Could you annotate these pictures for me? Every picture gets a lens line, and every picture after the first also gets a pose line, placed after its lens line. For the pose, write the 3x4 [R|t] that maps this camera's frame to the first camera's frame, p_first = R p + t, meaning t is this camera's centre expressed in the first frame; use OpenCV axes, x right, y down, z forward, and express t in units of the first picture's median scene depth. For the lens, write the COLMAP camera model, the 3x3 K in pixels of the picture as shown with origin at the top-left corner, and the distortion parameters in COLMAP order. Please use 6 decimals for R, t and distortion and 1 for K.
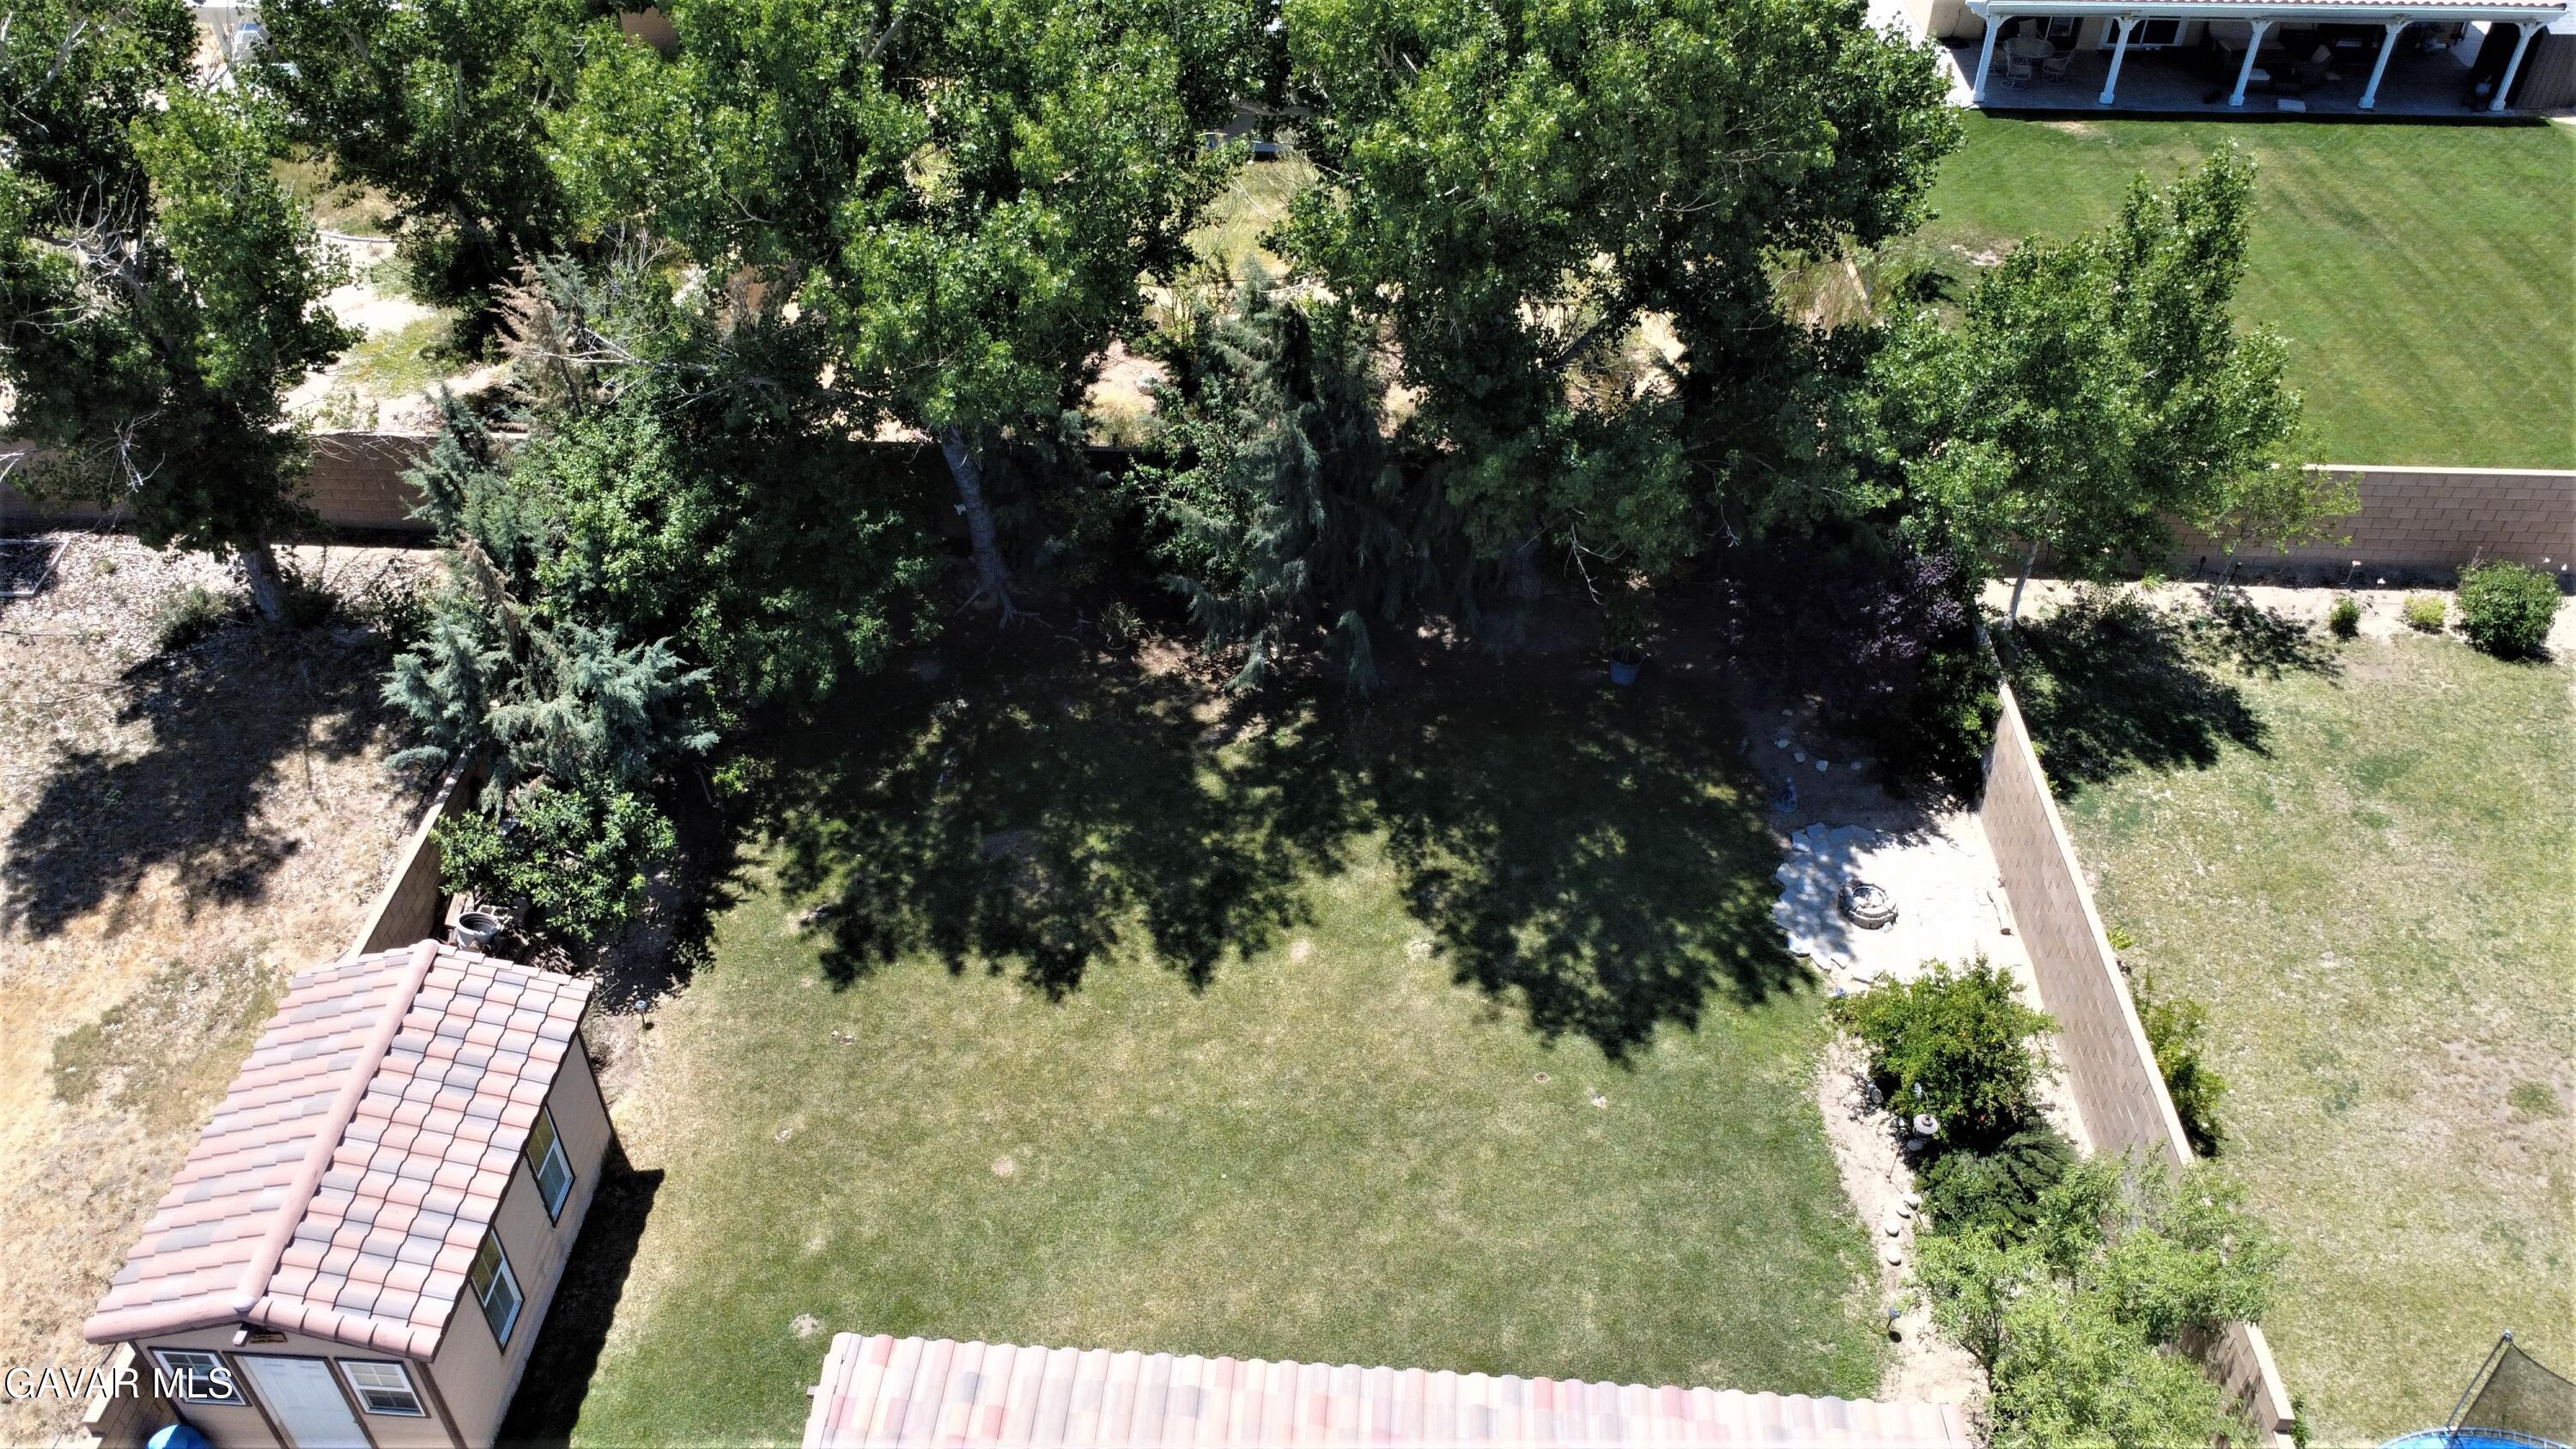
lens RADIAL K [[1945.1, 0, 1287.1], [0, 1945.1, 696.0], [0, 0, 1]] dist [0.002067, 0.000097]
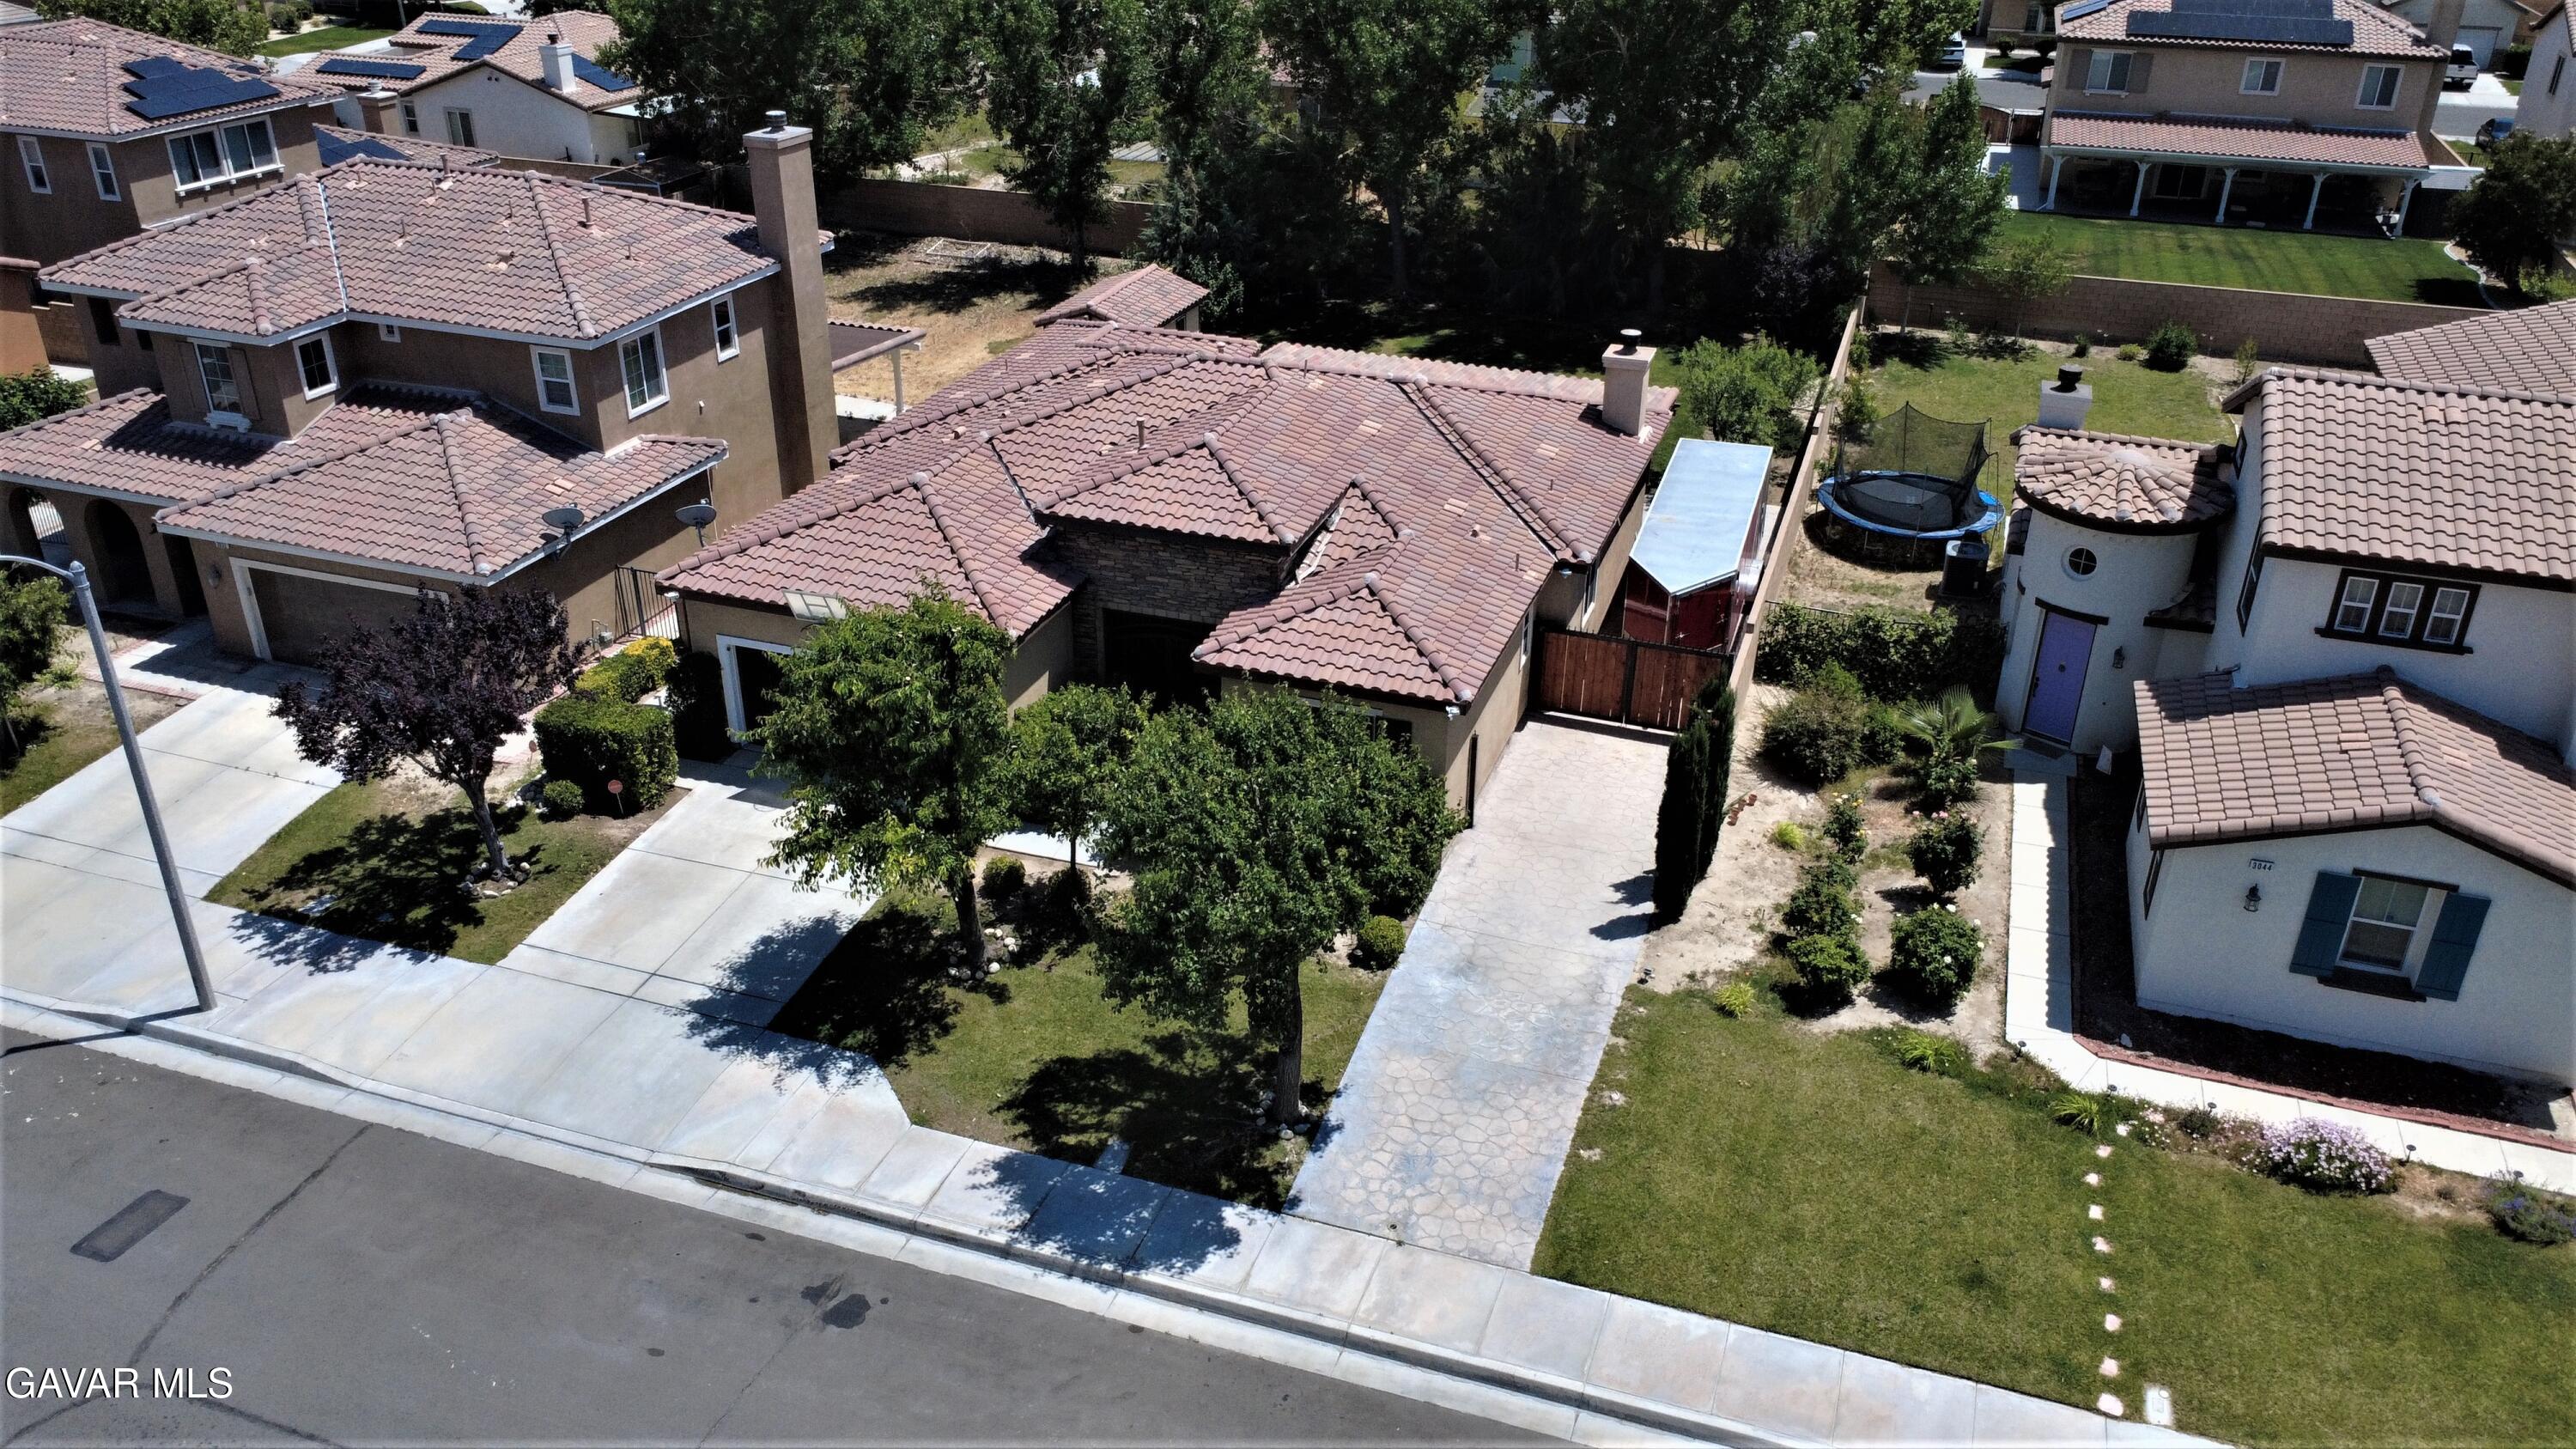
lens RADIAL K [[1925.8, 0, 1293.0], [0, 1925.8, 723.7], [0, 0, 1]] dist [0.007534, -0.002071]
pose [[0.957608, 0.137268, -0.253269, 0.374689], [-0.187646, 0.964301, -0.186850, 0.922756], [0.218579, 0.226453, 0.949180, -1.003443]]
